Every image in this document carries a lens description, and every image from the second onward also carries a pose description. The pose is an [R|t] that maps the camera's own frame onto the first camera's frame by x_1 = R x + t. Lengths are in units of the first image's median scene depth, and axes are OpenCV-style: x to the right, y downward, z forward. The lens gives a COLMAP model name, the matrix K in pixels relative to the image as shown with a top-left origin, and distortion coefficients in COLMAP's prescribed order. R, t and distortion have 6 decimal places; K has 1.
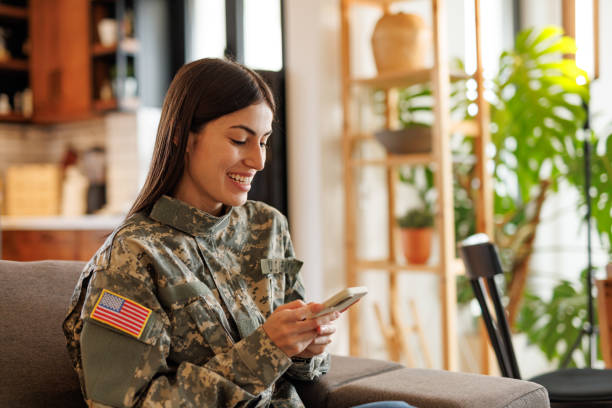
lens RADIAL K [[988.2, 0, 305.6], [0, 988.2, 189.1], [0, 0, 1]] dist [0.095895, 0.079417]
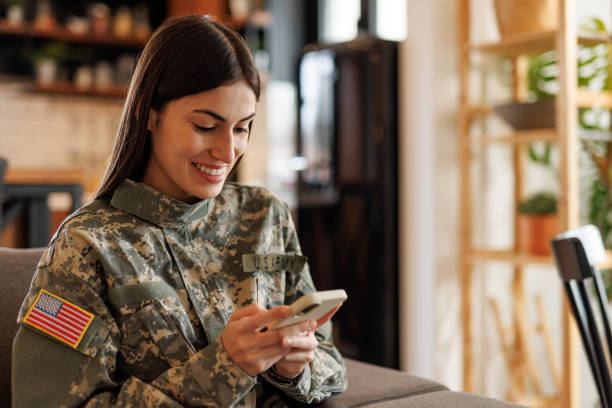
lens RADIAL K [[988.2, 0, 305.6], [0, 988.2, 189.1], [0, 0, 1]] dist [0.095895, 0.079417]
pose [[0.979331, -0.001704, -0.202258, 0.181708], [0.005825, 0.999787, 0.019783, -0.001360], [0.202181, -0.020552, 0.979133, 0.191192]]
